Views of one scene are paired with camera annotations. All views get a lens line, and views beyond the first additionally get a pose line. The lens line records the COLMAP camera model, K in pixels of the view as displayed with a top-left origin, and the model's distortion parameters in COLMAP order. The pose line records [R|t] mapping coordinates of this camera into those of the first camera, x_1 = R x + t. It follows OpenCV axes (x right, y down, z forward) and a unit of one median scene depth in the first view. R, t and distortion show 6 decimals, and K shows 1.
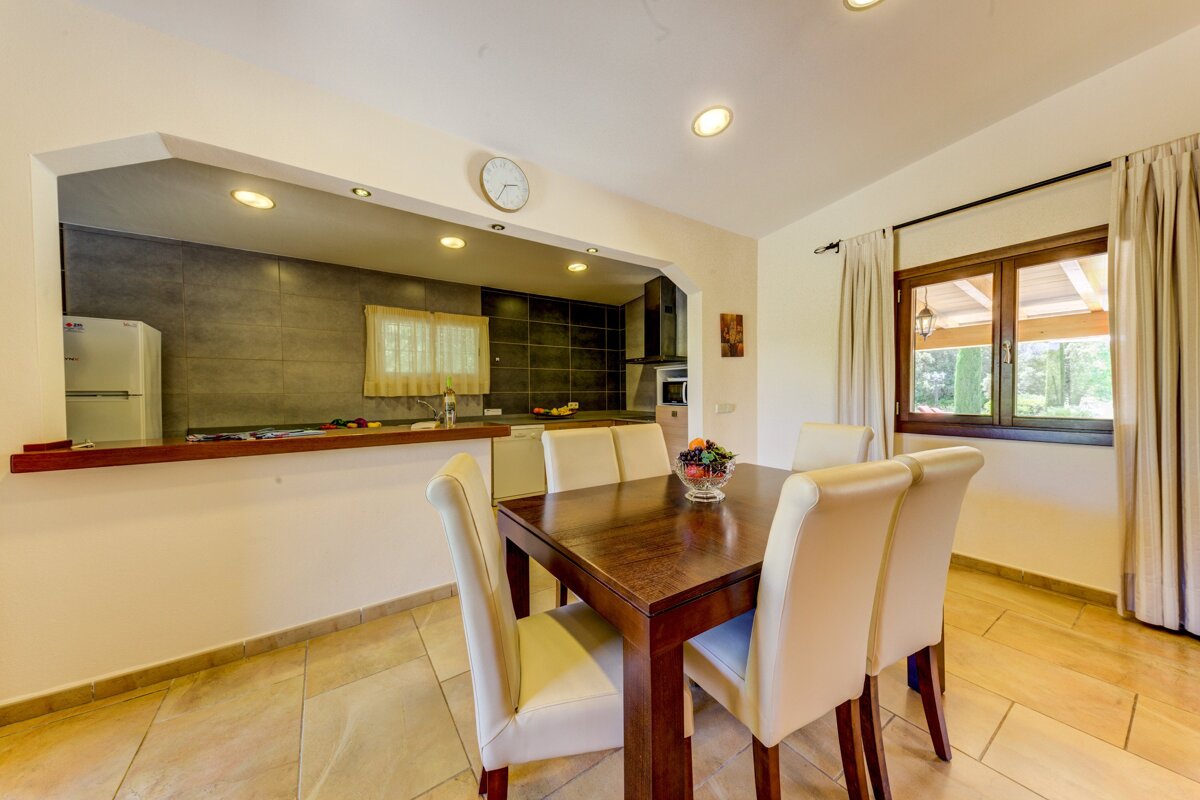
lens RADIAL K [[397.9, 0, 605.0], [0, 397.9, 400.4], [0, 0, 1]] dist [0.017438, -0.000972]
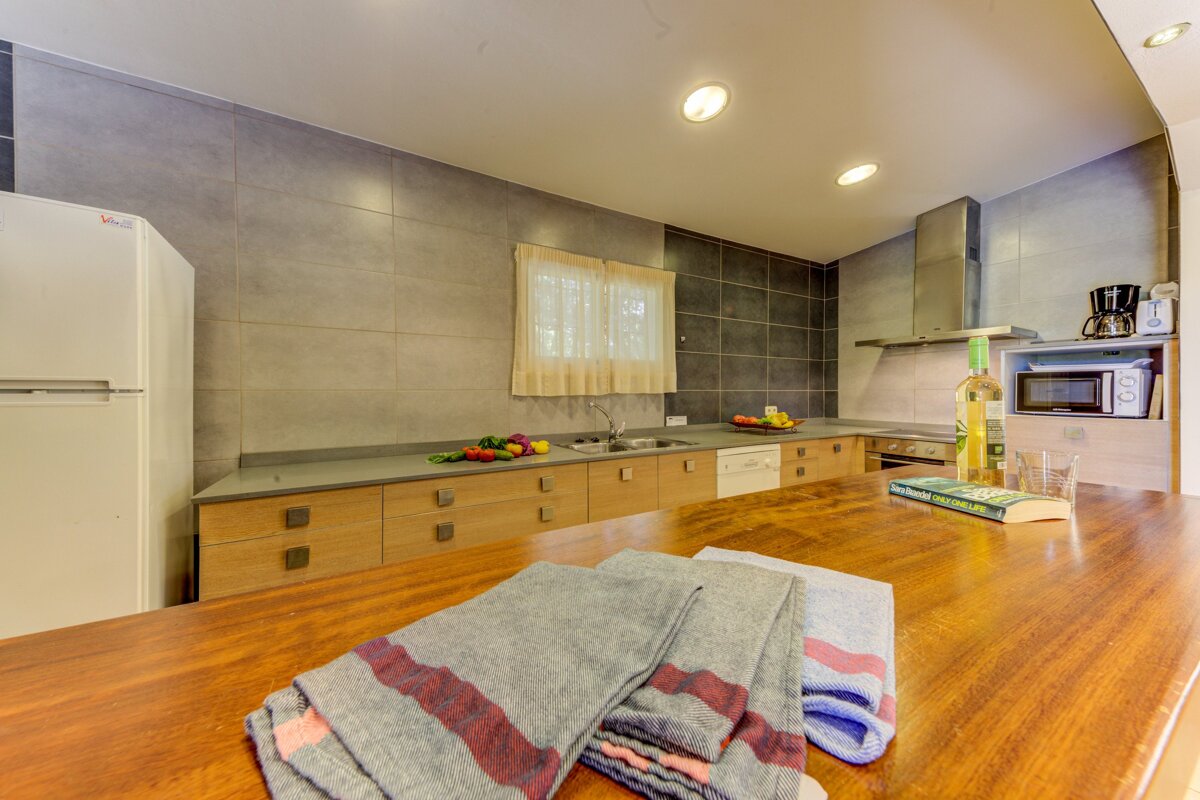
lens RADIAL K [[397.9, 0, 599.9], [0, 397.9, 395.8], [0, 0, 1]] dist [0.017438, -0.000972]
pose [[0.996567, 0.006880, -0.082510, -0.418262], [-0.007616, 0.999934, -0.008613, -0.005773], [0.082445, 0.009211, 0.996553, 0.413364]]
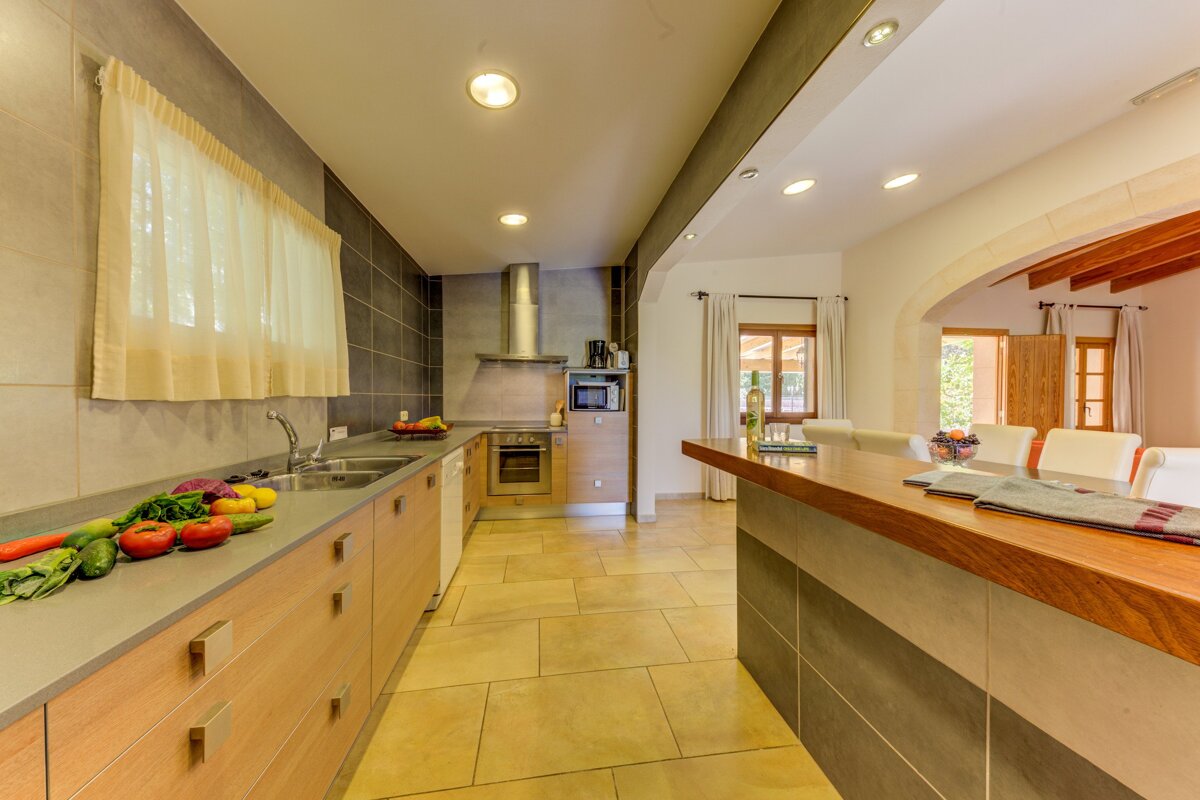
lens RADIAL K [[397.9, 0, 592.7], [0, 397.9, 399.7], [0, 0, 1]] dist [0.017438, -0.000972]
pose [[0.454009, 0.006499, 0.890973, -0.684106], [0.007176, 0.999914, -0.010950, -0.004889], [-0.890968, 0.011365, 0.453923, 0.593257]]
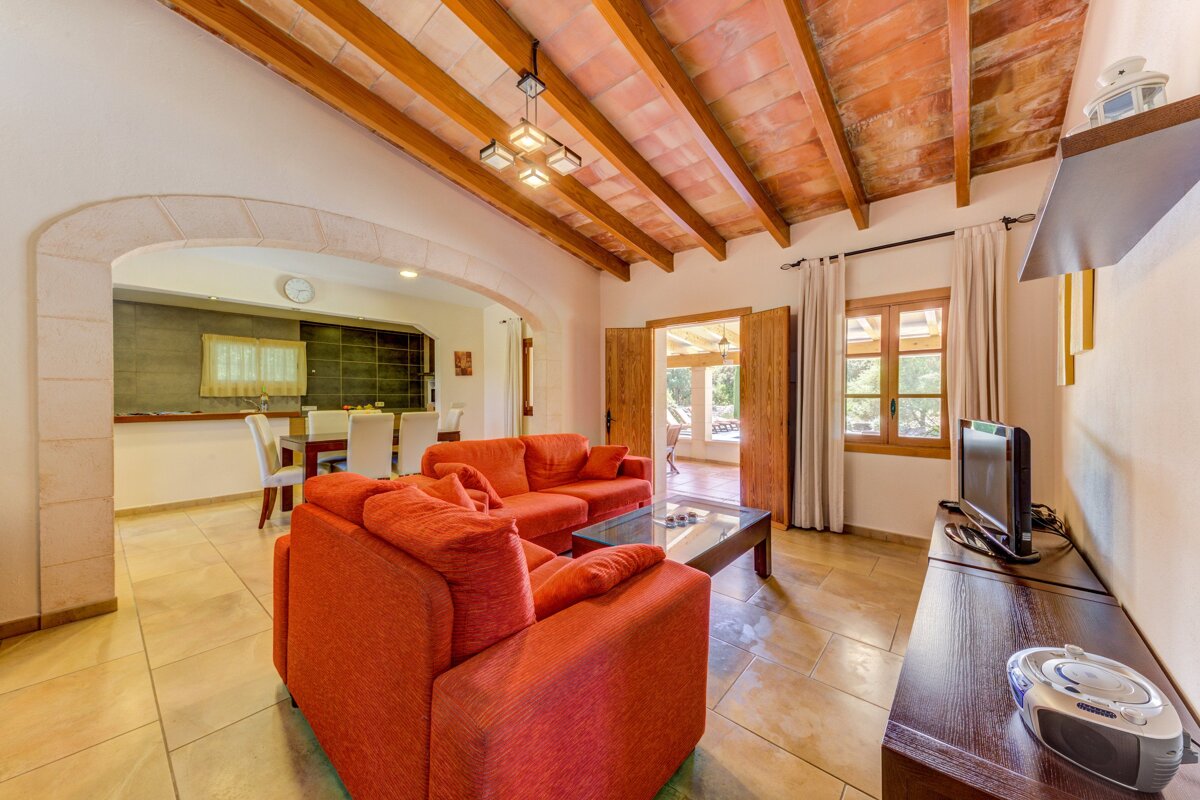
lens RADIAL K [[397.9, 0, 593.6], [0, 397.9, 396.3], [0, 0, 1]] dist [0.017438, -0.000972]
pose [[0.961578, 0.008724, 0.274393, 0.366145], [-0.003587, 0.999809, -0.019216, 0.012232], [-0.274508, 0.017494, 0.961426, -0.795699]]
